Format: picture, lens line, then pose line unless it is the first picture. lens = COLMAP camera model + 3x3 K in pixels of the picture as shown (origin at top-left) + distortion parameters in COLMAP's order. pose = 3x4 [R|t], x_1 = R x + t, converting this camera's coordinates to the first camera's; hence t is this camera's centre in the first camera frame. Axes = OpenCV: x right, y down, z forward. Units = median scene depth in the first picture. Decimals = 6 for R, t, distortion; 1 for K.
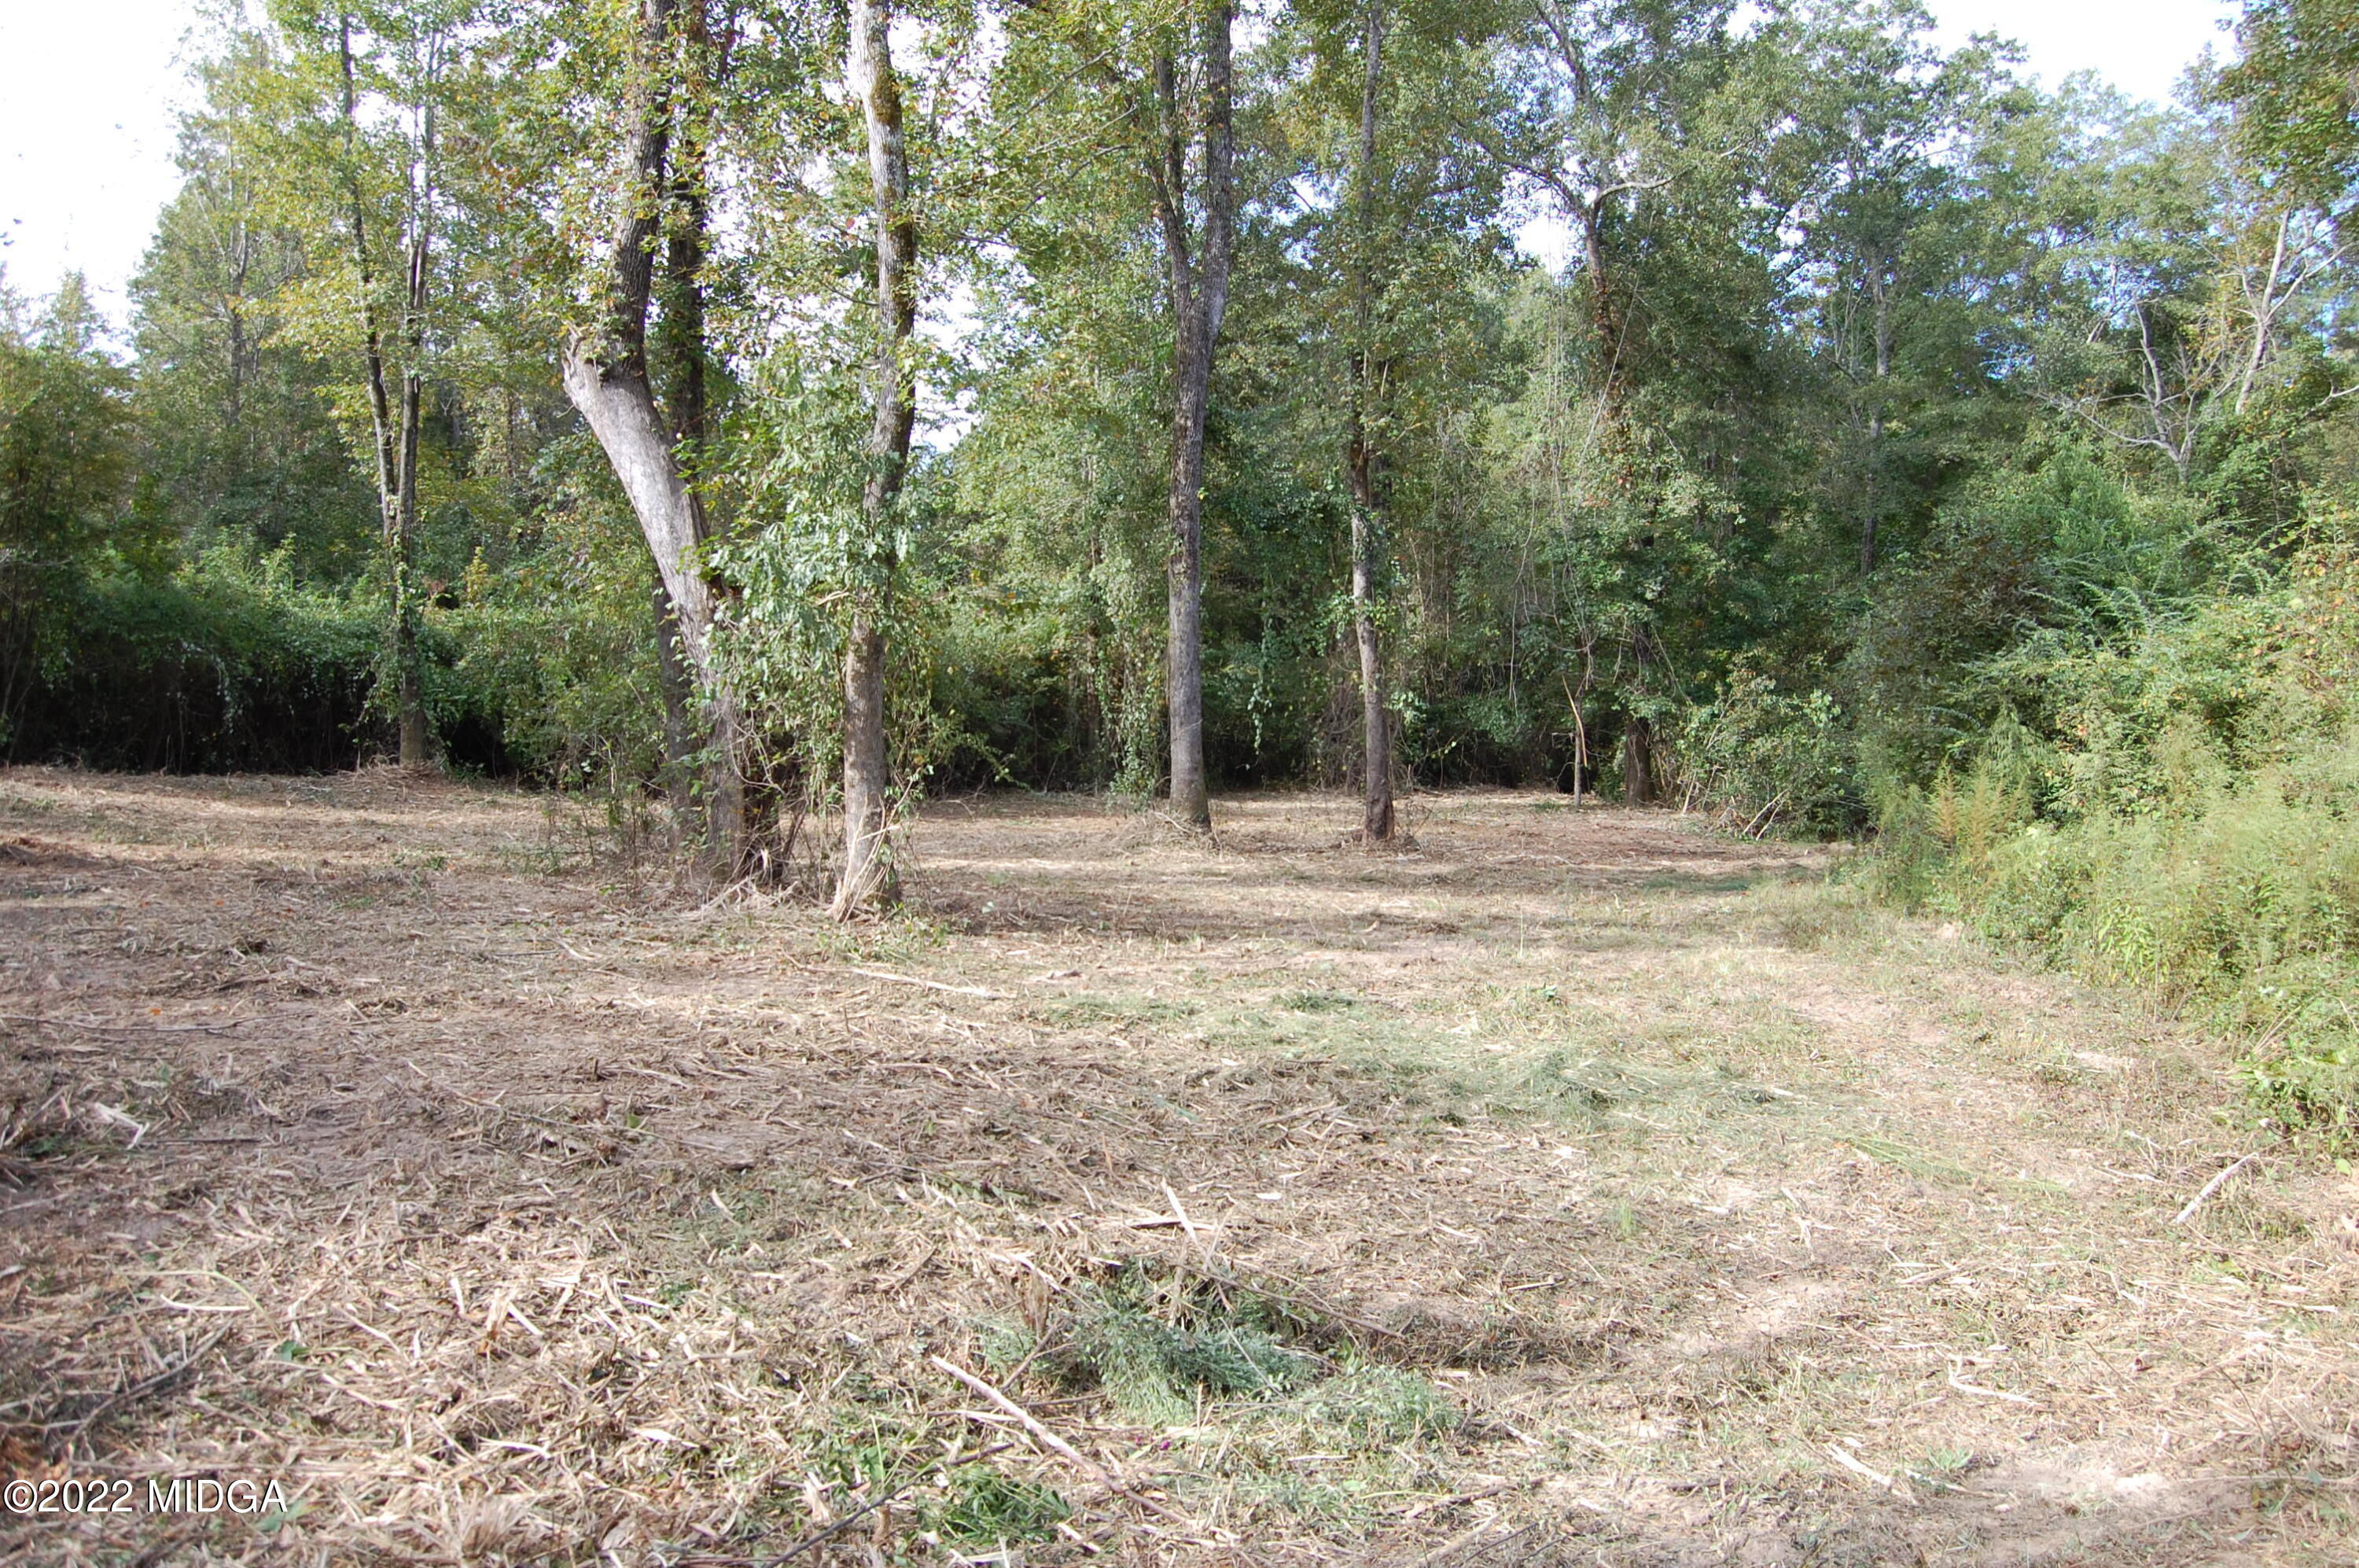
lens RADIAL K [[1848.9, 0, 1218.3], [0, 1848.9, 772.4], [0, 0, 1]] dist [-0.094209, 0.038335]
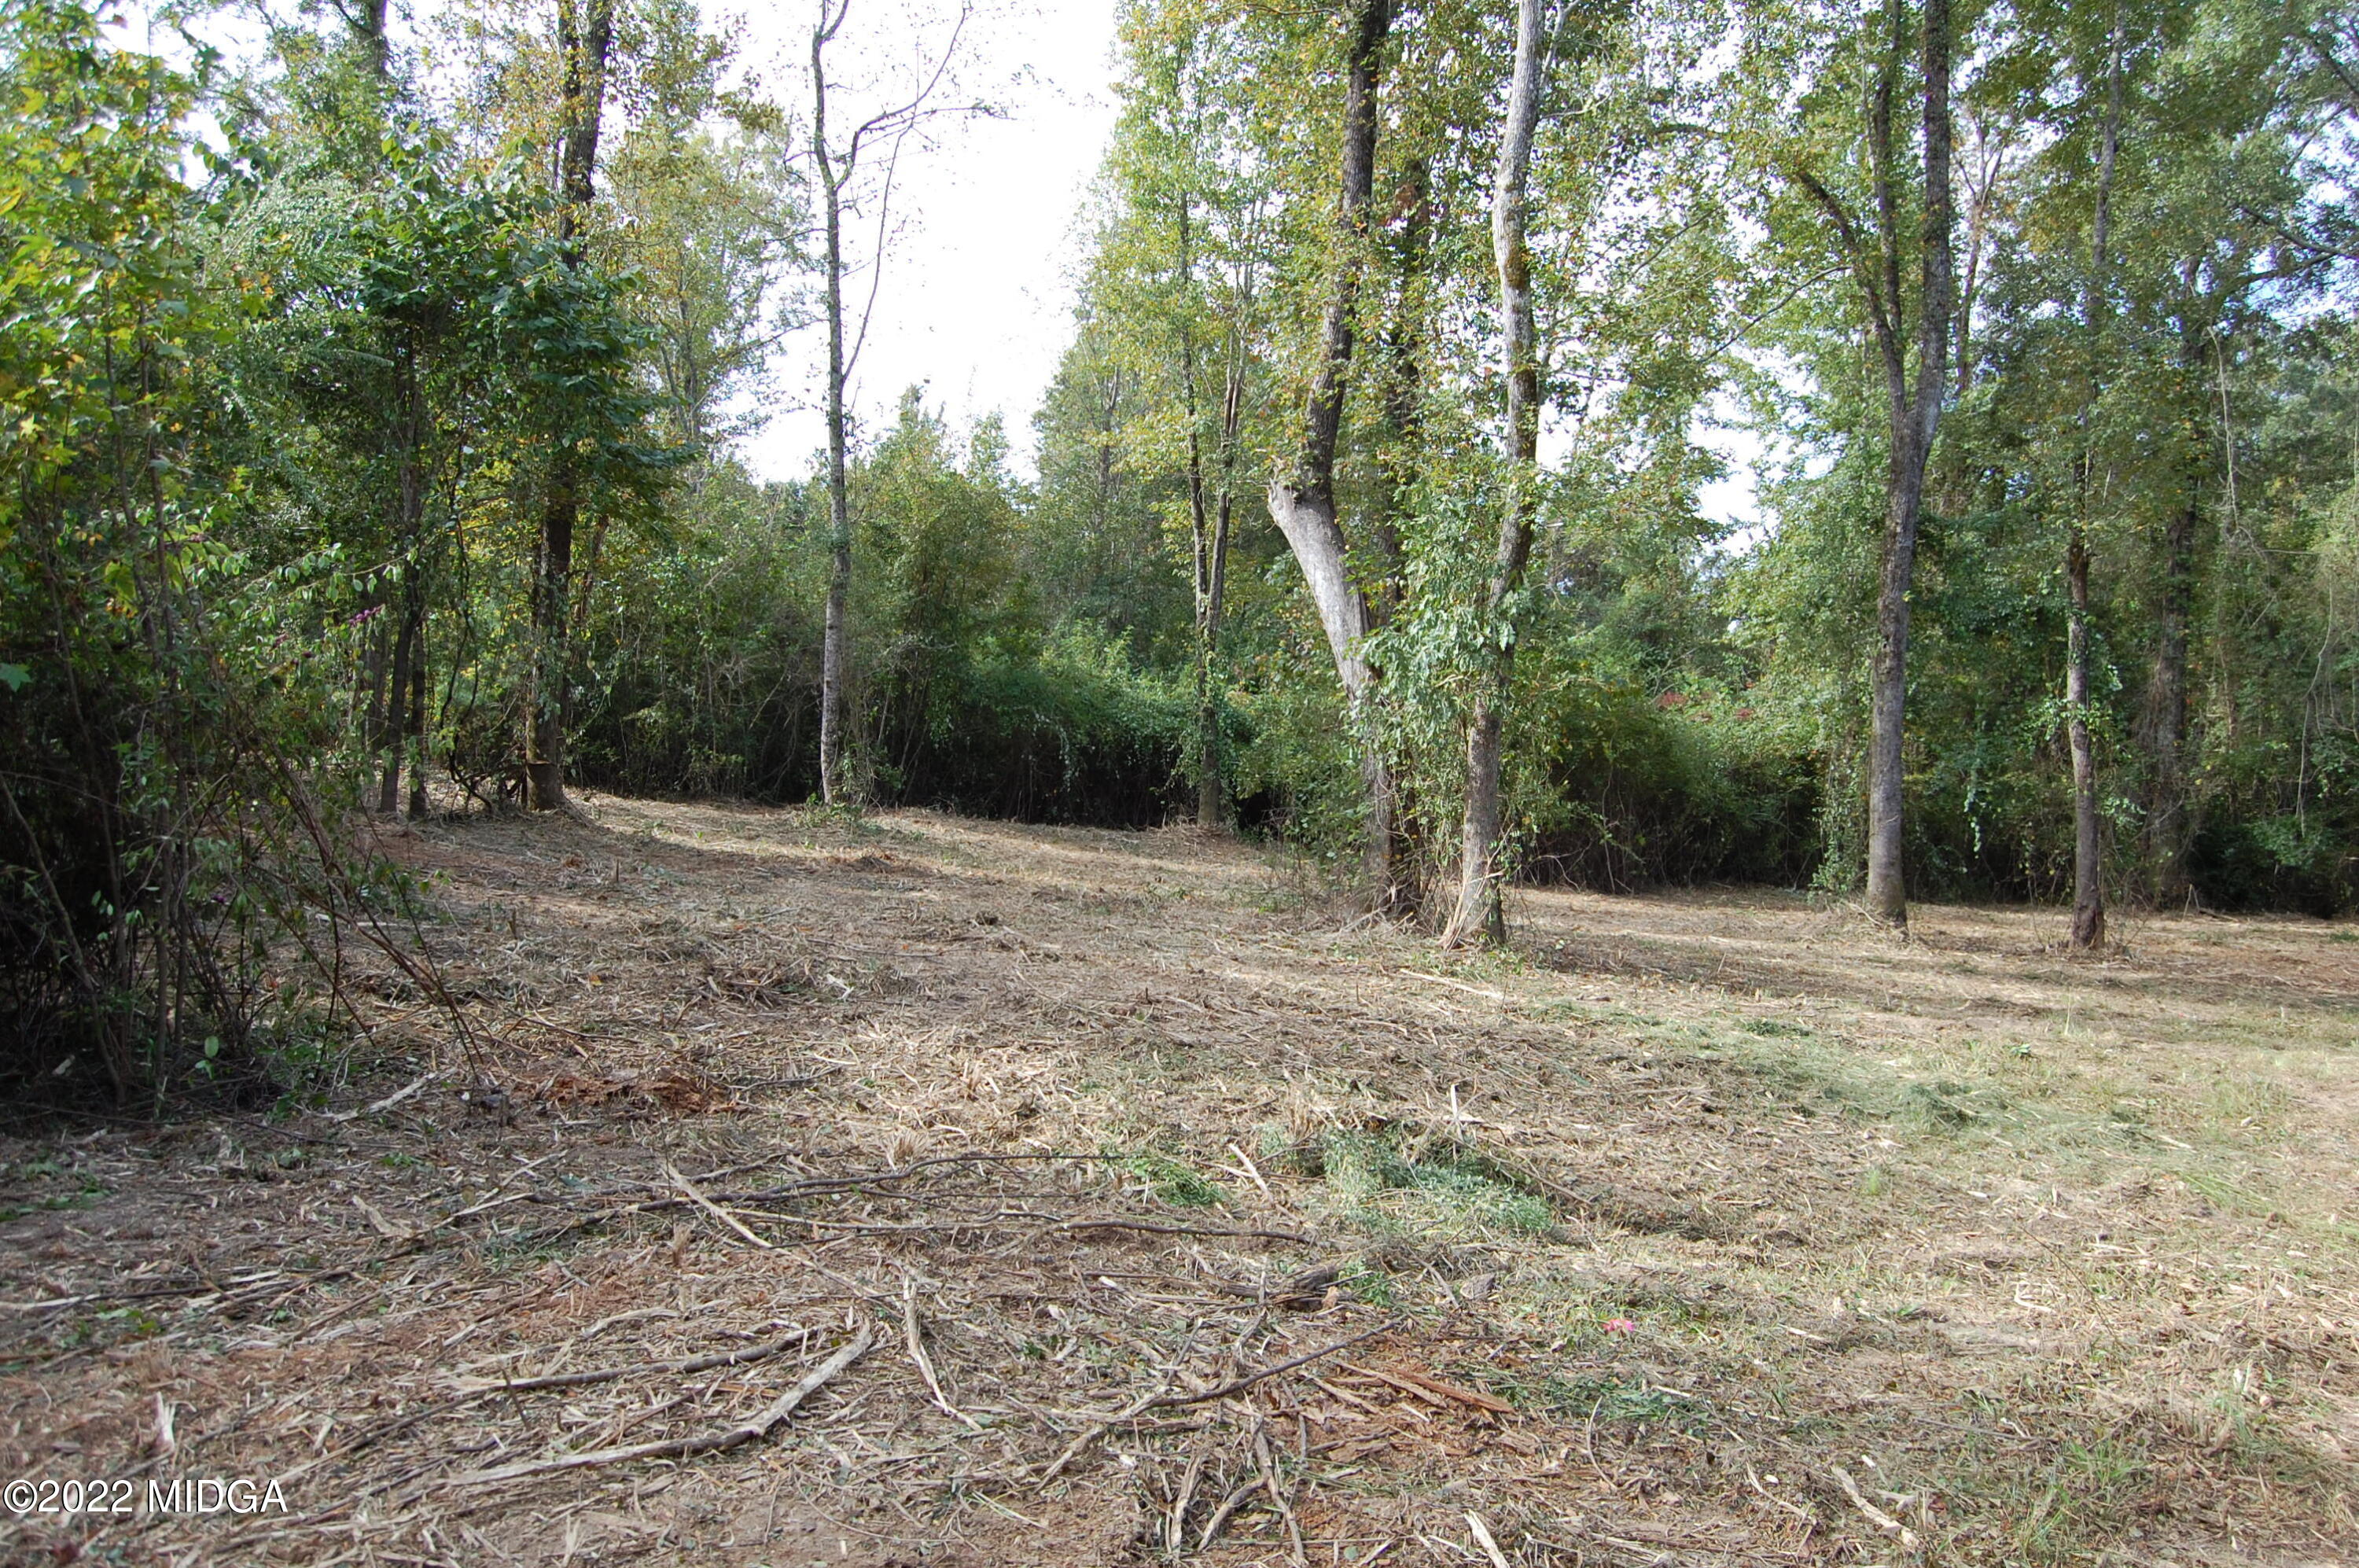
lens RADIAL K [[1848.9, 0, 1218.3], [0, 1848.9, 772.4], [0, 0, 1]] dist [-0.094209, 0.038335]
pose [[0.900754, 0.038114, -0.432654, 0.078154], [-0.061975, 0.997228, -0.041177, 0.010911], [0.429885, 0.063904, 0.900619, -0.067538]]
